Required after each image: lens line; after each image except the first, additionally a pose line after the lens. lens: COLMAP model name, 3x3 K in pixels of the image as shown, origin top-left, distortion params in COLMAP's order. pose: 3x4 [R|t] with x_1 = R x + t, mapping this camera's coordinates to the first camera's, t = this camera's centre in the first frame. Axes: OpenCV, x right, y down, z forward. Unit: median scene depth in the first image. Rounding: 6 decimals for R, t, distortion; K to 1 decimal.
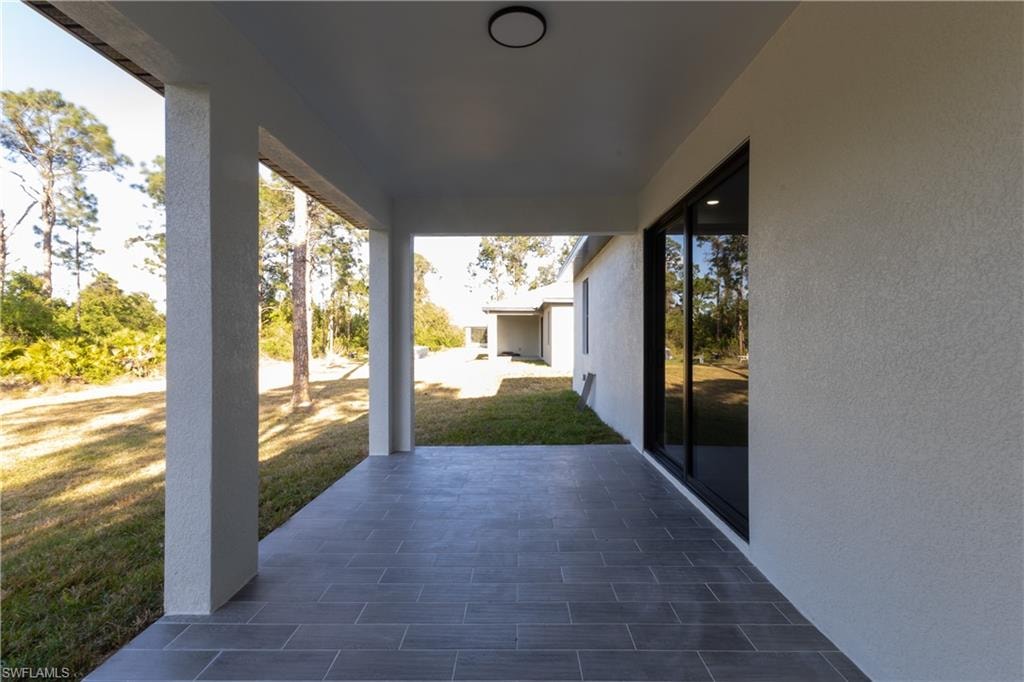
lens RADIAL K [[468.0, 0, 509.0], [0, 468.0, 337.9], [0, 0, 1]] dist [0.013206, -0.000208]
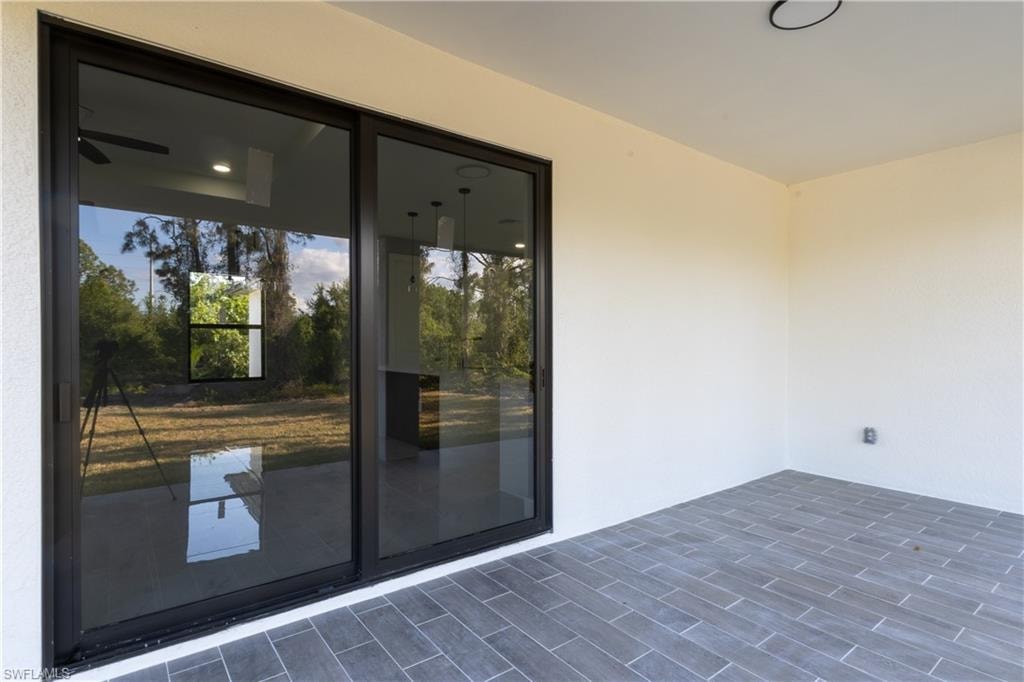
lens RADIAL K [[522.6, 0, 512.0], [0, 522.6, 341.0], [0, 0, 1]] dist [-0.000243, -0.000122]
pose [[-0.622316, 0.000870, 0.782765, -0.439394], [0.002719, 0.999996, 0.001051, -0.005963], [-0.782761, 0.002782, -0.622316, 2.084908]]
